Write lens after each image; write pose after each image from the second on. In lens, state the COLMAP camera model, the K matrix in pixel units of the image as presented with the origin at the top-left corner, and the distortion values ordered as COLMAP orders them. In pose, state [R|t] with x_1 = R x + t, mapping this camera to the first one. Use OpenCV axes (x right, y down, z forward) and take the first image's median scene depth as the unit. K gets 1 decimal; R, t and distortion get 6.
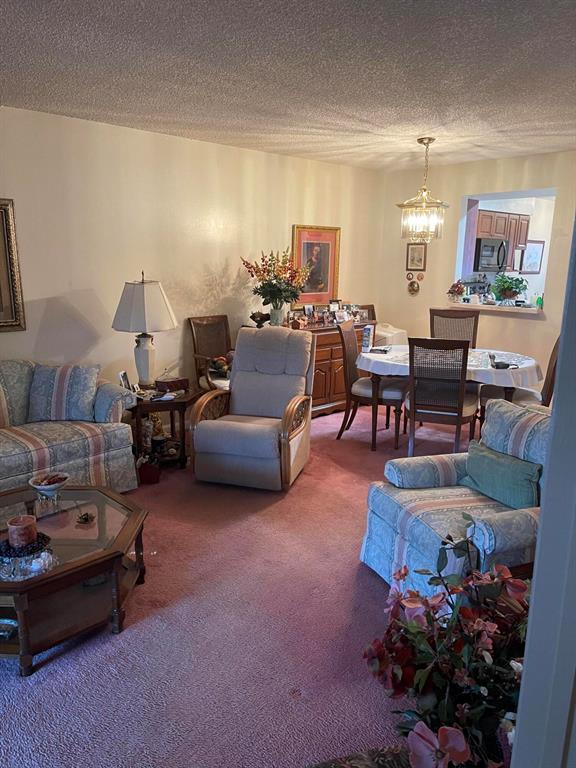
lens RADIAL K [[582.8, 0, 288.0], [0, 582.8, 384.0], [0, 0, 1]] dist [0.042561, -0.057028]
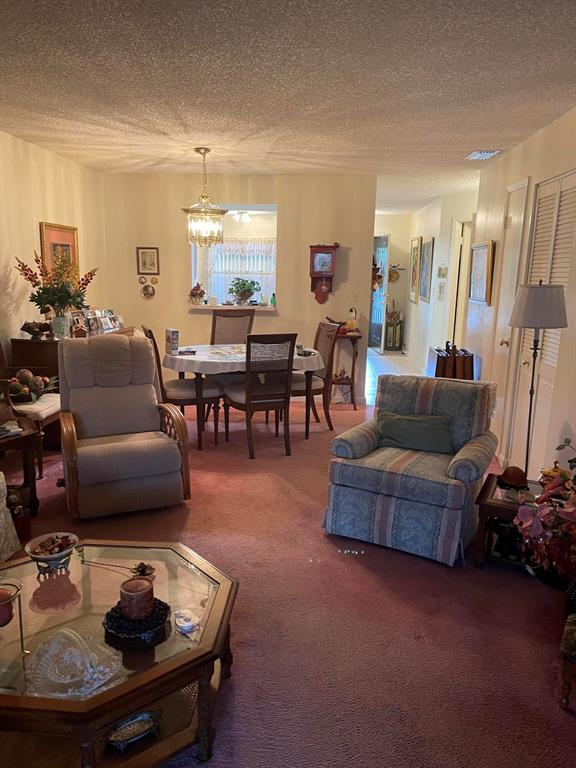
lens RADIAL K [[582.8, 0, 288.0], [0, 582.8, 384.0], [0, 0, 1]] dist [0.042561, -0.057028]
pose [[0.743813, -0.126337, 0.656340, -0.328001], [0.134358, 0.990191, 0.038335, -0.015449], [-0.654745, 0.059670, 0.753491, 0.107981]]
